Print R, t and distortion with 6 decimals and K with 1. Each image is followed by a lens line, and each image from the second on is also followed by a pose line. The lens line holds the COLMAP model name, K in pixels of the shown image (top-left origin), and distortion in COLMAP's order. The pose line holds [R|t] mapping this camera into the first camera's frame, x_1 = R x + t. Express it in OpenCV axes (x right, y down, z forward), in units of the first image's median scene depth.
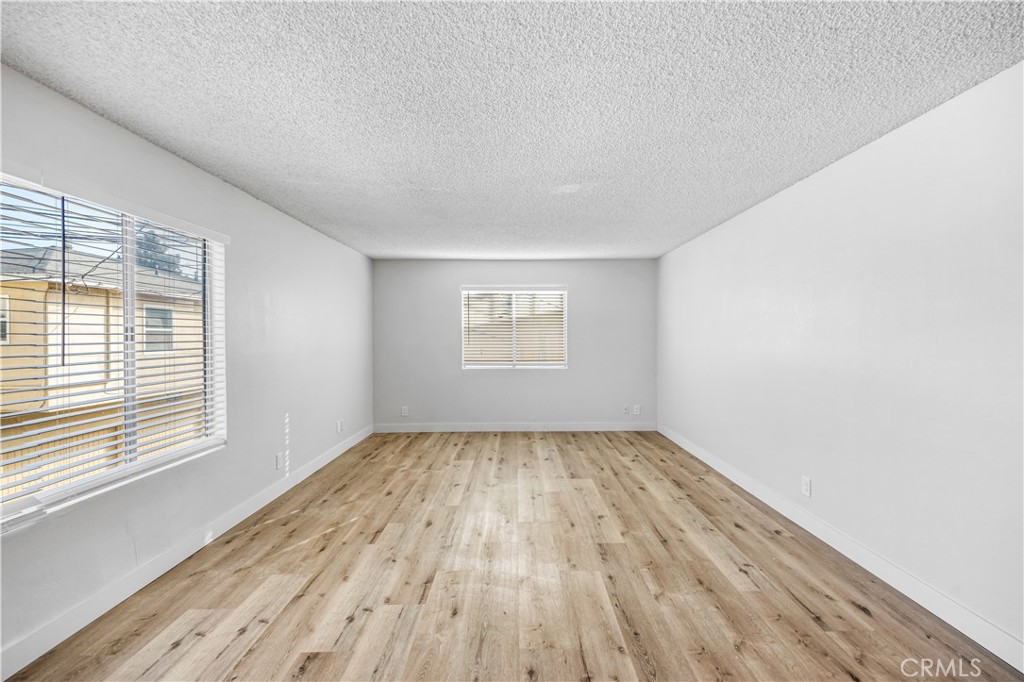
lens RADIAL K [[427.5, 0, 512.4], [0, 427.5, 339.3], [0, 0, 1]] dist [-0.001296, 0.000349]
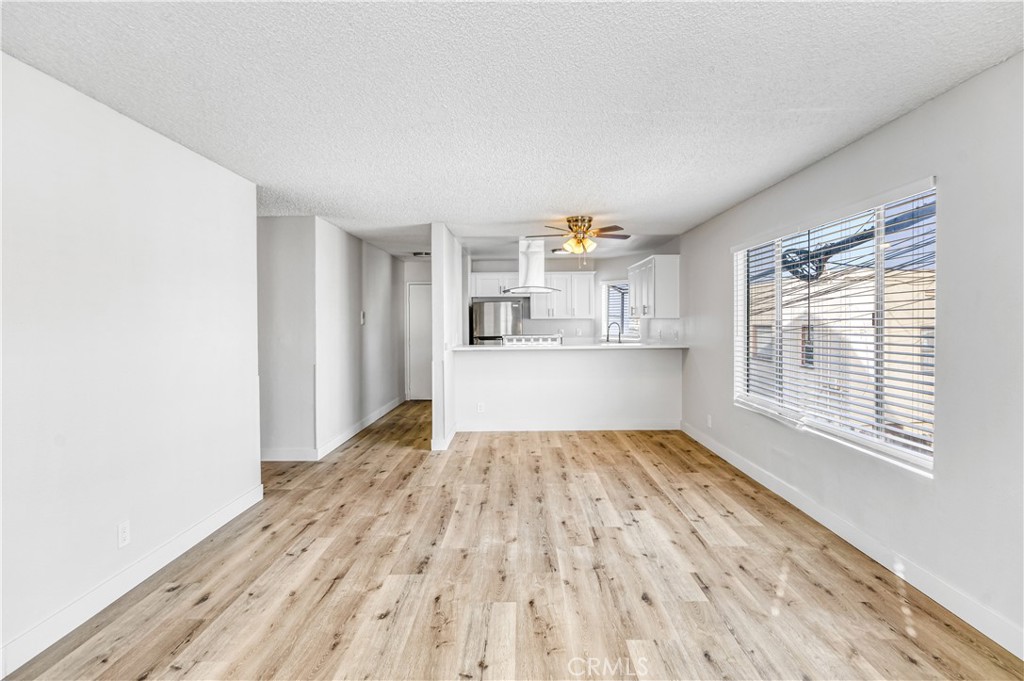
lens RADIAL K [[472.8, 0, 511.3], [0, 472.8, 337.6], [0, 0, 1]] dist [-0.002506, -0.000199]
pose [[-0.999858, 0.012170, 0.011660, 0.008426], [0.012604, 0.999201, 0.037919, -0.019426], [-0.011189, 0.038060, -0.999213, 2.059856]]
